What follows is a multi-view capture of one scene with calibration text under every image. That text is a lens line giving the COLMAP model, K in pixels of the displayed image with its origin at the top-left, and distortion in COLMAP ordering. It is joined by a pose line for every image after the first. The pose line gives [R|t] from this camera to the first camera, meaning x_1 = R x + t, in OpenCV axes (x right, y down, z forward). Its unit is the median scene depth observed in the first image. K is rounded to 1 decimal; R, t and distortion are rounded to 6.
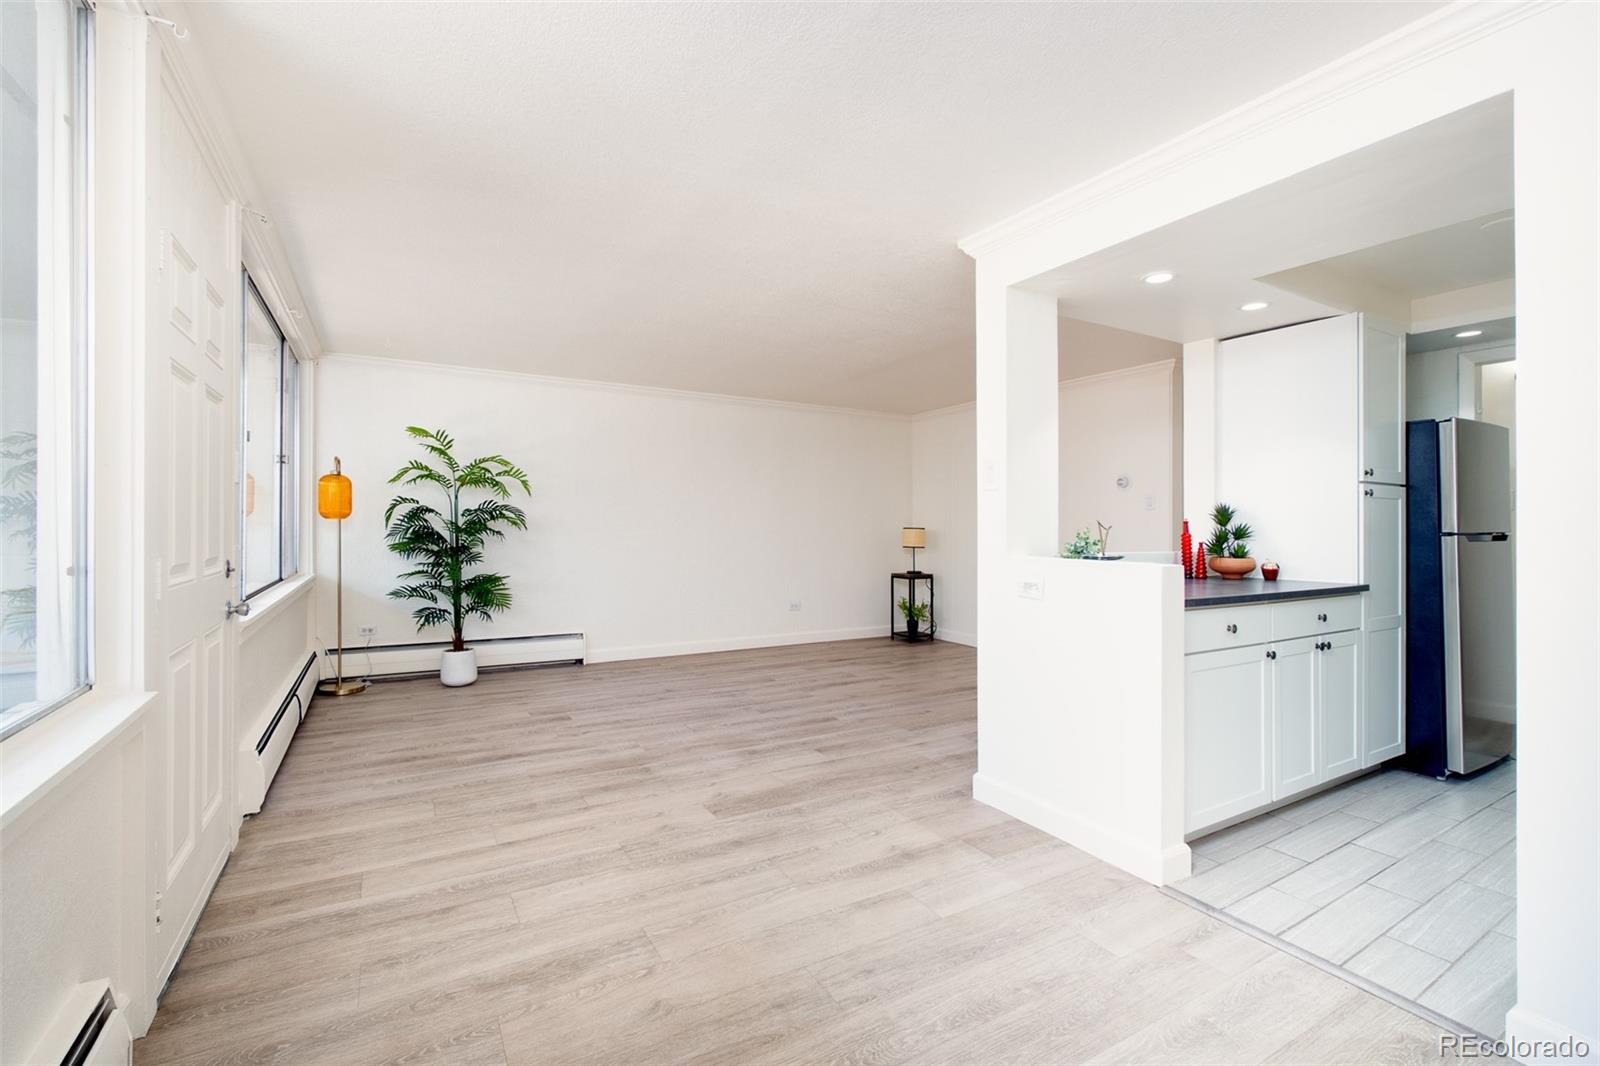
lens RADIAL K [[693.4, 0, 790.6], [0, 693.4, 537.2], [0, 0, 1]] dist [0.002407, 0.000426]
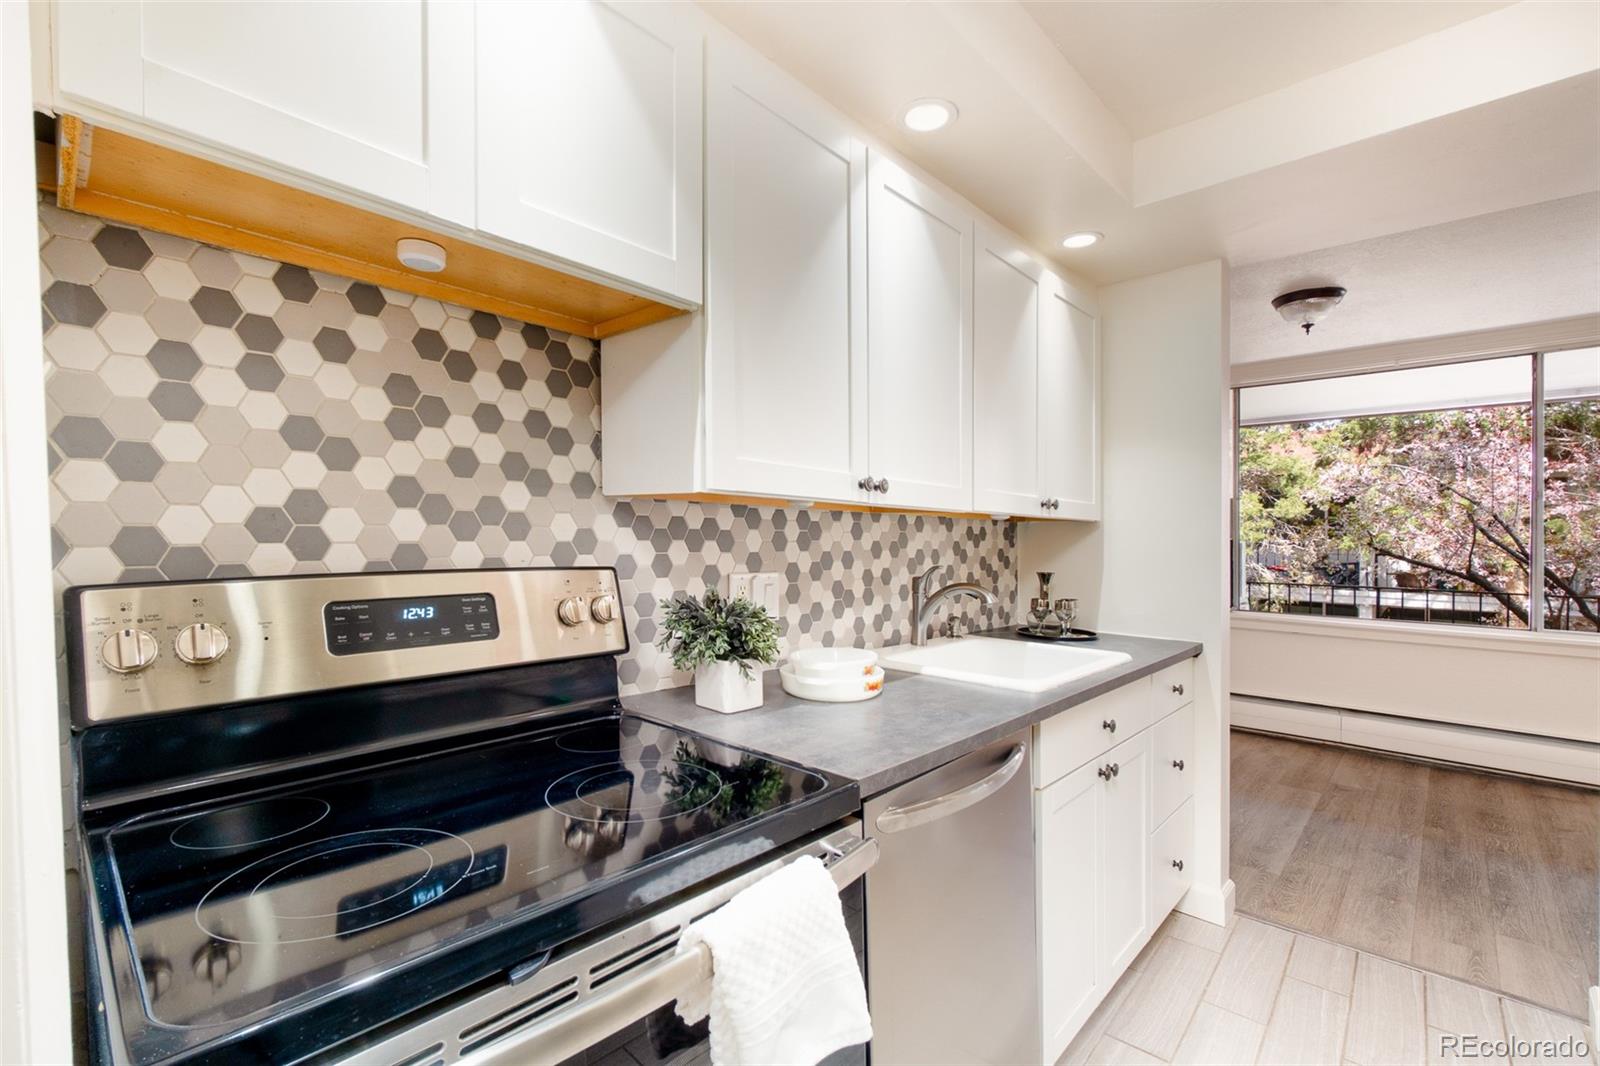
lens RADIAL K [[715.9, 0, 771.6], [0, 715.9, 544.5], [0, 0, 1]] dist [-0.003944, -0.000199]
pose [[-0.960446, -0.019633, -0.277774, 1.147262], [-0.028478, 0.999207, 0.027844, -0.034821], [0.277007, 0.034654, -0.960243, 1.026742]]
